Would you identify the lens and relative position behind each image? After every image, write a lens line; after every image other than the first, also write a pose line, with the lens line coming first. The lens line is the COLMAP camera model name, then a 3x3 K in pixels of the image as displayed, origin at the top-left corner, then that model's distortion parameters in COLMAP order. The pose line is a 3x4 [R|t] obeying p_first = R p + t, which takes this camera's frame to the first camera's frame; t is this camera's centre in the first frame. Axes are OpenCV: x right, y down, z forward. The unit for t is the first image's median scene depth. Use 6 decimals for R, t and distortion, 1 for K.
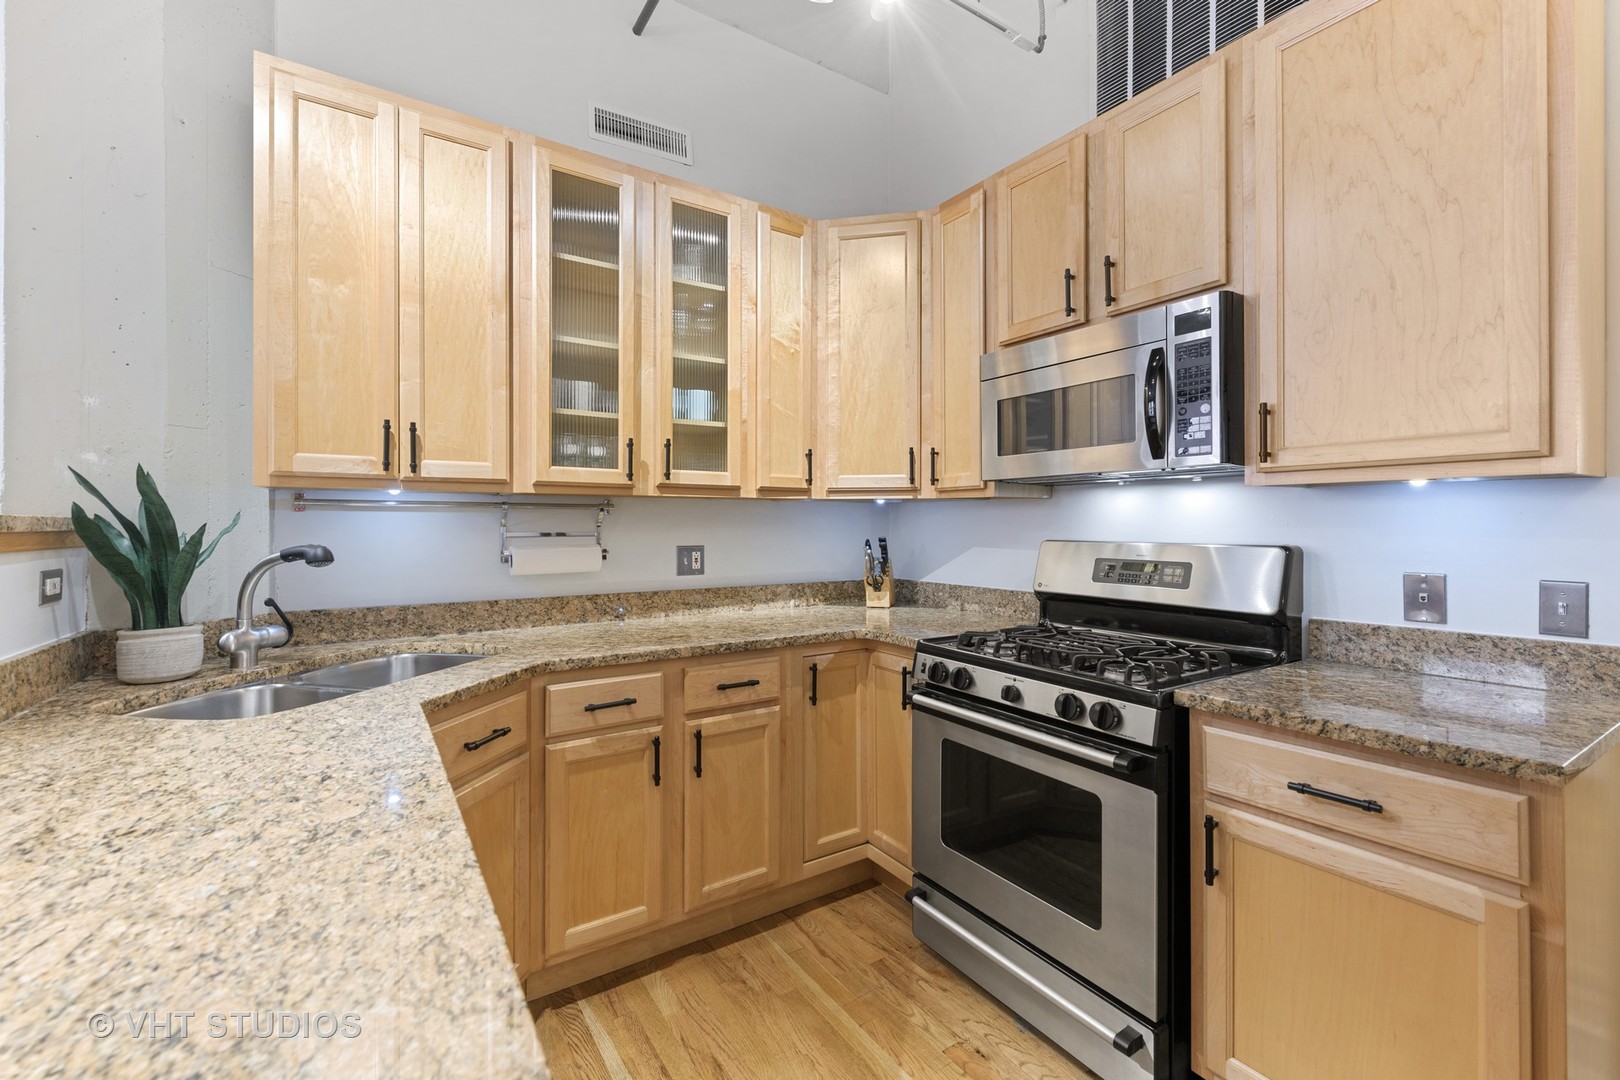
lens RADIAL K [[679.7, 0, 815.8], [0, 679.7, 526.9], [0, 0, 1]] dist [0.005809, -0.001231]
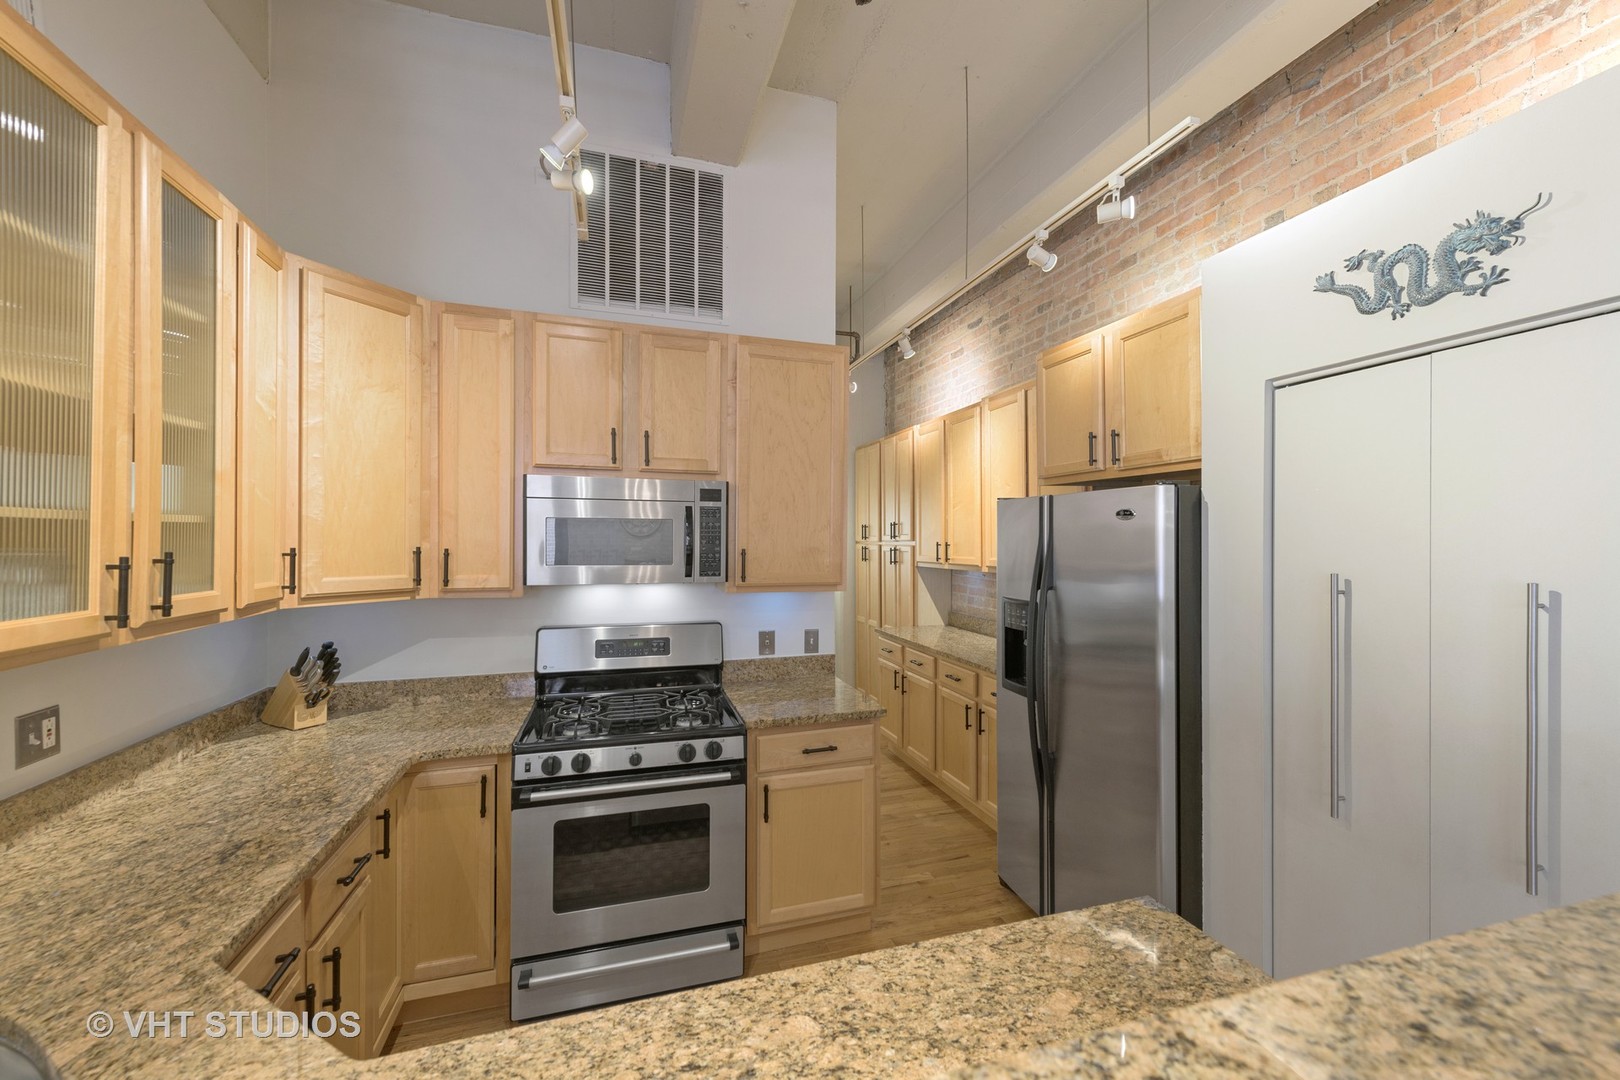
lens RADIAL K [[631.1, 0, 807.6], [0, 631.1, 546.1], [0, 0, 1]] dist [0.005923, -0.000100]
pose [[0.284676, -0.006712, 0.958600, -0.857865], [0.000805, 0.999977, 0.006763, -0.192868], [-0.958623, -0.001154, 0.284675, 0.353845]]
